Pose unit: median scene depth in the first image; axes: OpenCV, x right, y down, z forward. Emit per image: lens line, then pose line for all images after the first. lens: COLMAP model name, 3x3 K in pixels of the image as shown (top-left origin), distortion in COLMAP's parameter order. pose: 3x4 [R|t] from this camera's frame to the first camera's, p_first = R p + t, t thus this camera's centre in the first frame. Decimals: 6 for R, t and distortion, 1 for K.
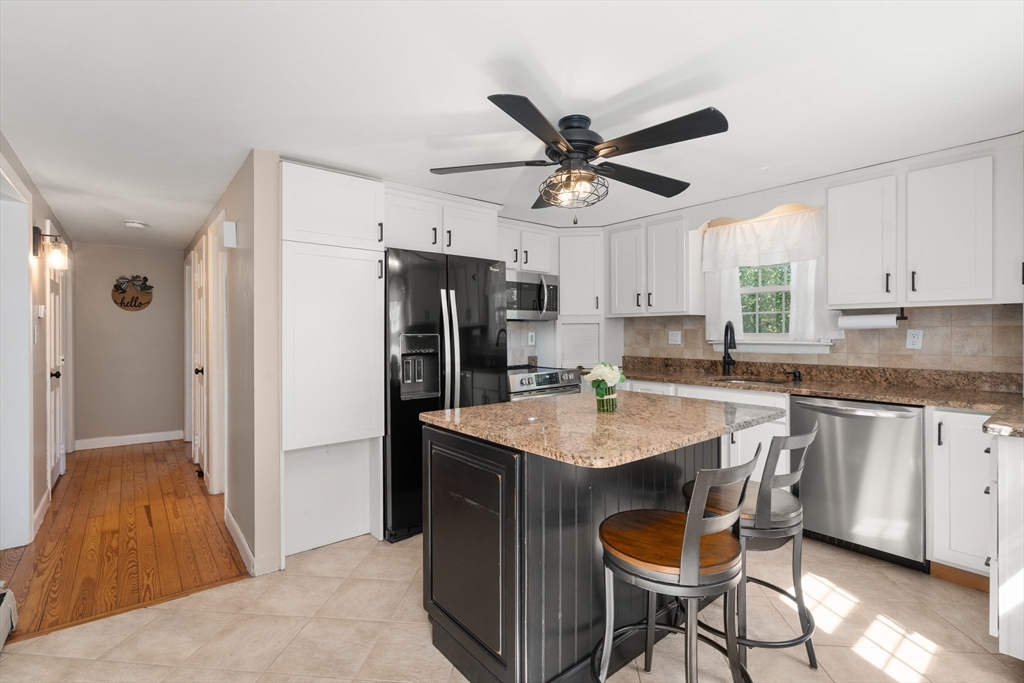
lens RADIAL K [[466.1, 0, 514.4], [0, 466.1, 336.3], [0, 0, 1]] dist [-0.006946, 0.003125]
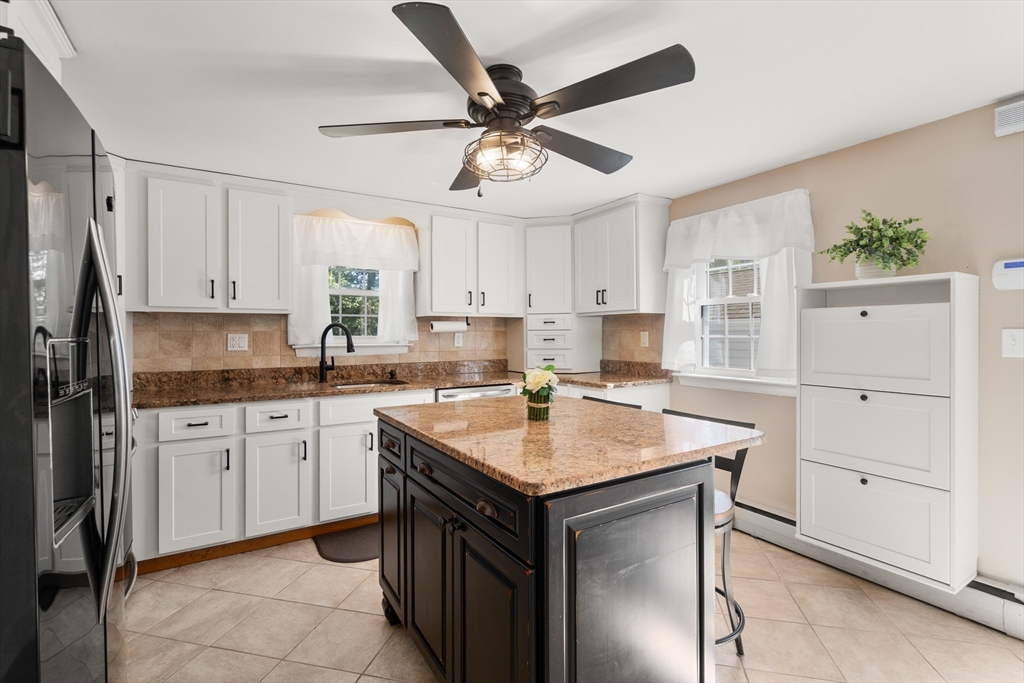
lens RADIAL K [[466.1, 0, 511.0], [0, 466.1, 335.9], [0, 0, 1]] dist [-0.006946, 0.003125]
pose [[0.146583, -0.001844, 0.989197, -0.529702], [0.012069, 0.999927, 0.000075, -0.003284], [-0.989125, 0.011928, 0.146594, 0.681224]]
